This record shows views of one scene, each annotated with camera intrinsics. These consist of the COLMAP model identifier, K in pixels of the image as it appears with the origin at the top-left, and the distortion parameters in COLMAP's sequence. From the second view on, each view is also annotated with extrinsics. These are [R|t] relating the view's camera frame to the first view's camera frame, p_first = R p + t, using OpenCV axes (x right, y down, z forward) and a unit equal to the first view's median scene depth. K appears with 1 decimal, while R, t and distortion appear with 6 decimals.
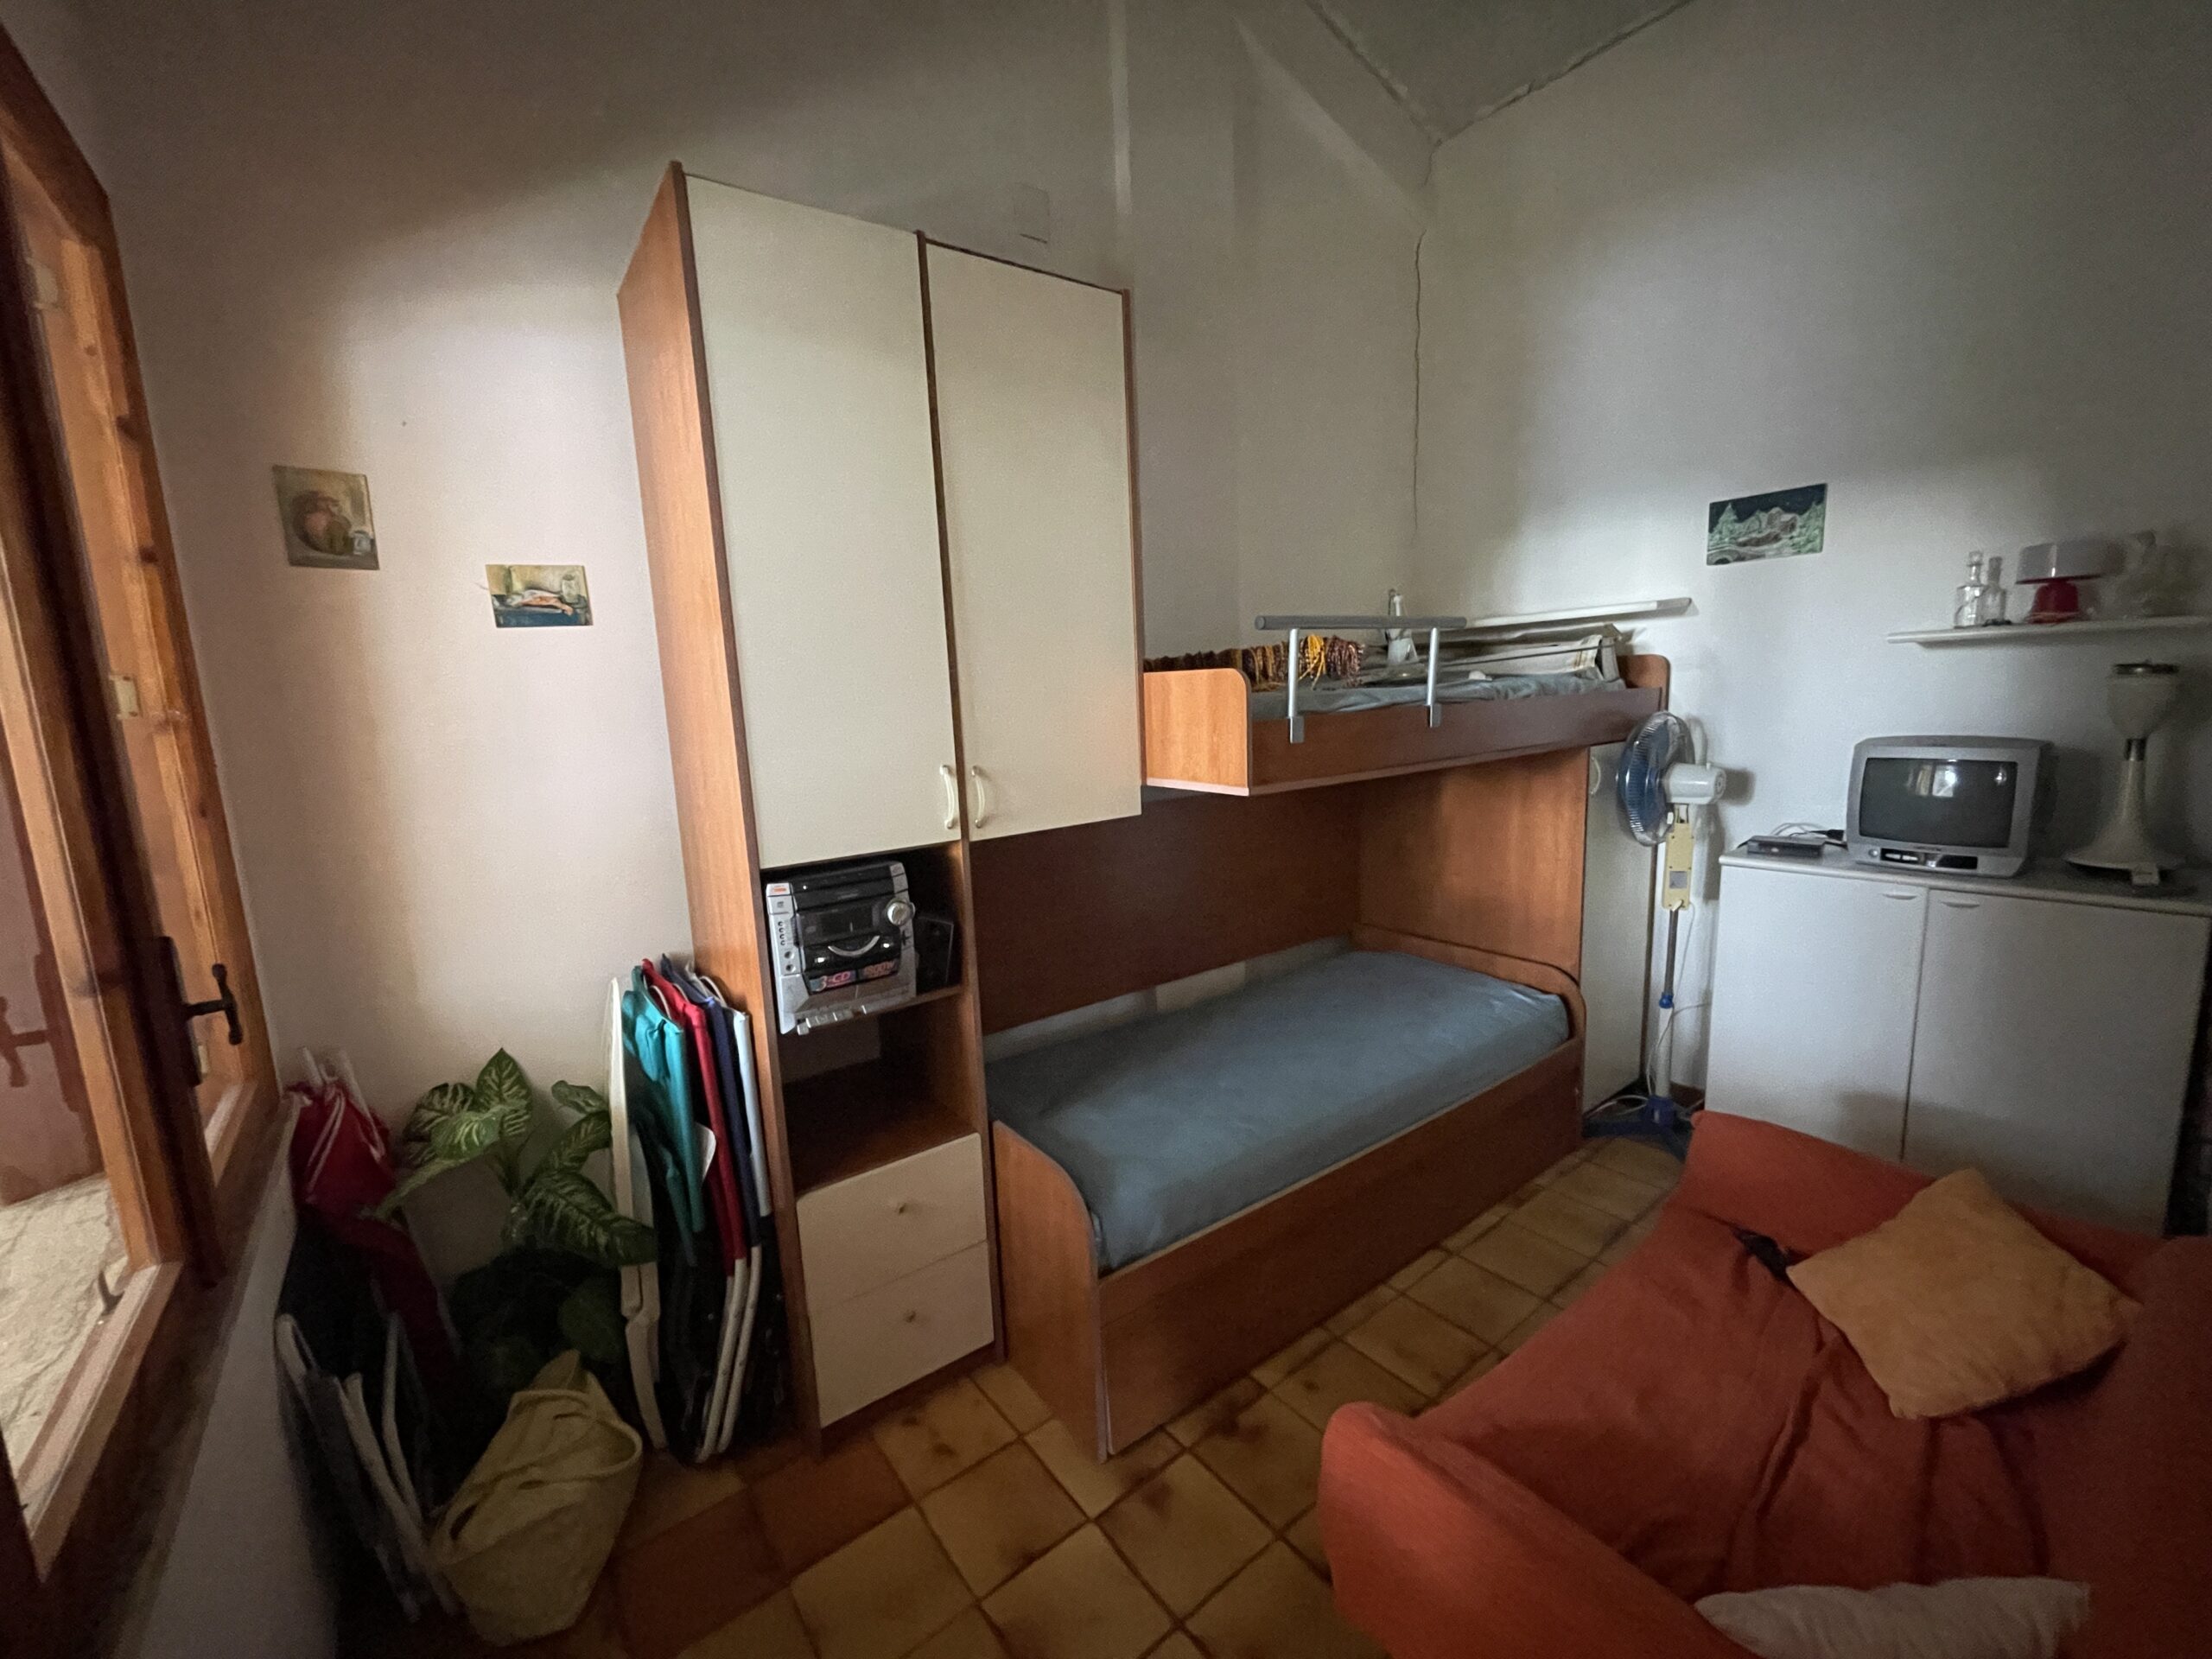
lens RADIAL K [[901.9, 0, 1106.0], [0, 901.9, 829.5], [0, 0, 1]] dist [-0.001093, 0.000228]
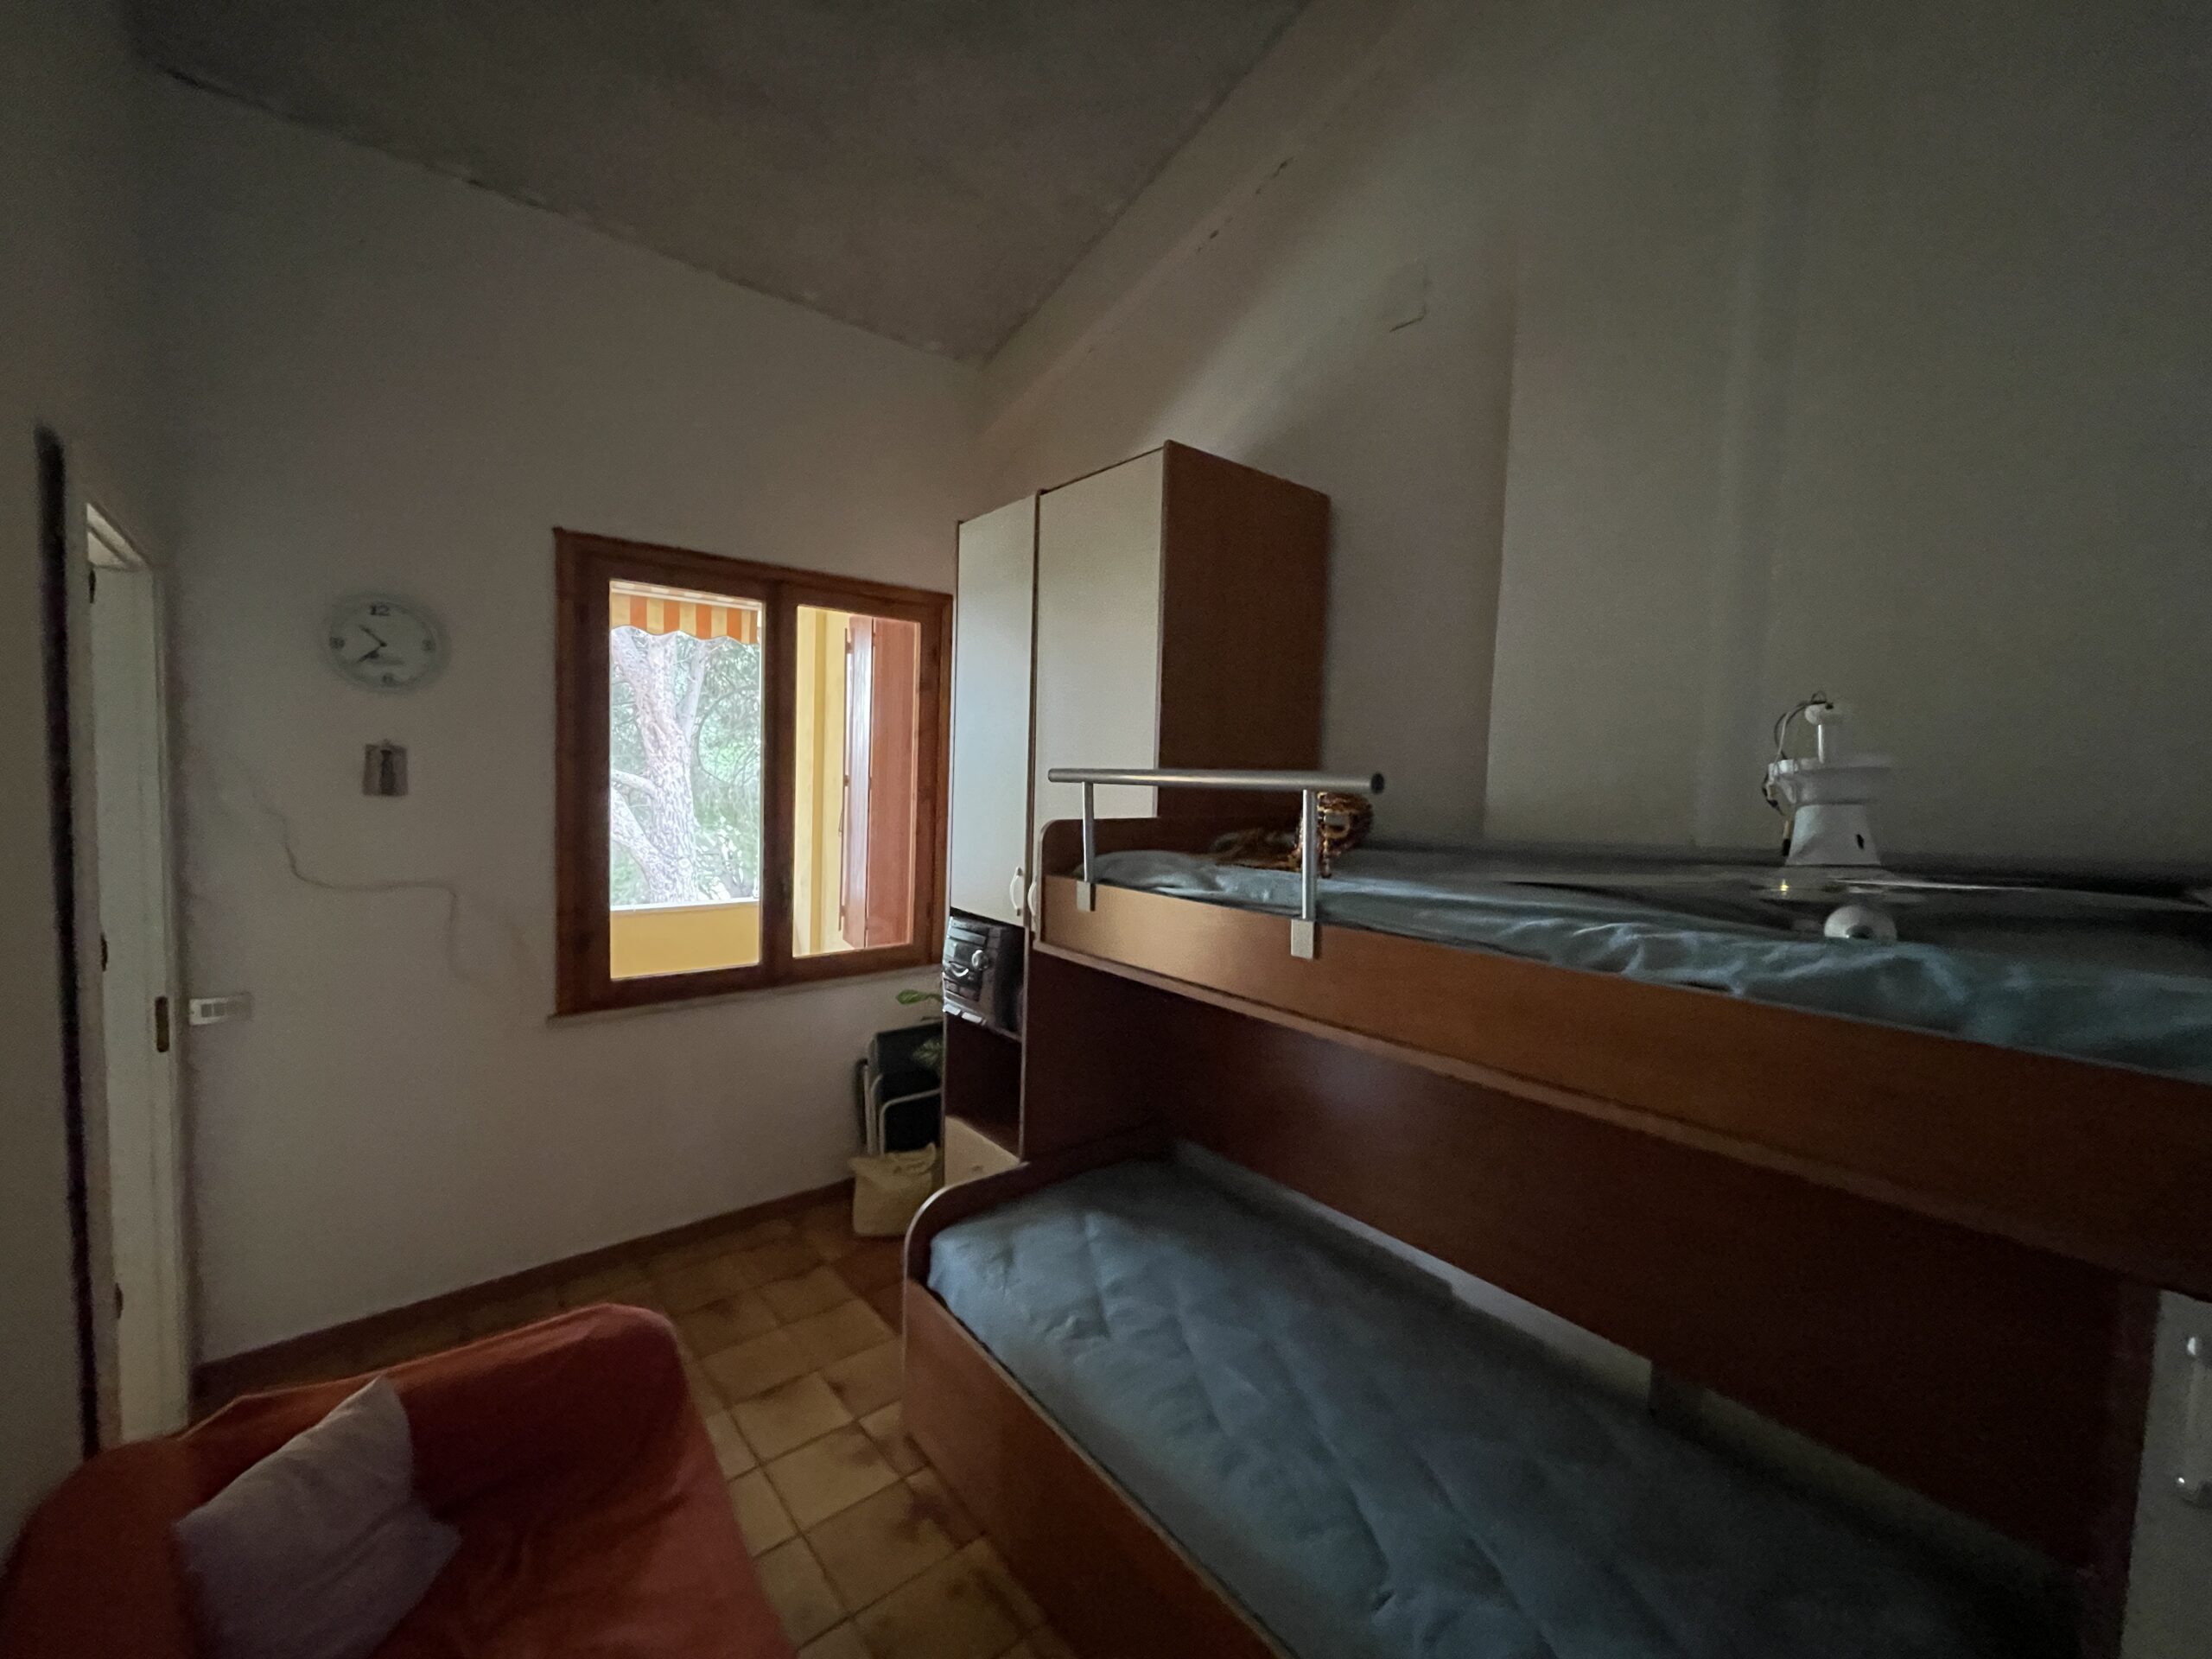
lens RADIAL K [[901.9, 0, 1106.0], [0, 901.9, 829.5], [0, 0, 1]] dist [-0.001093, 0.000228]
pose [[0.044636, 0.097226, -0.994261, 1.155699], [-0.186554, 0.978557, 0.087315, -0.266505], [0.981430, 0.181586, 0.061817, 1.028790]]
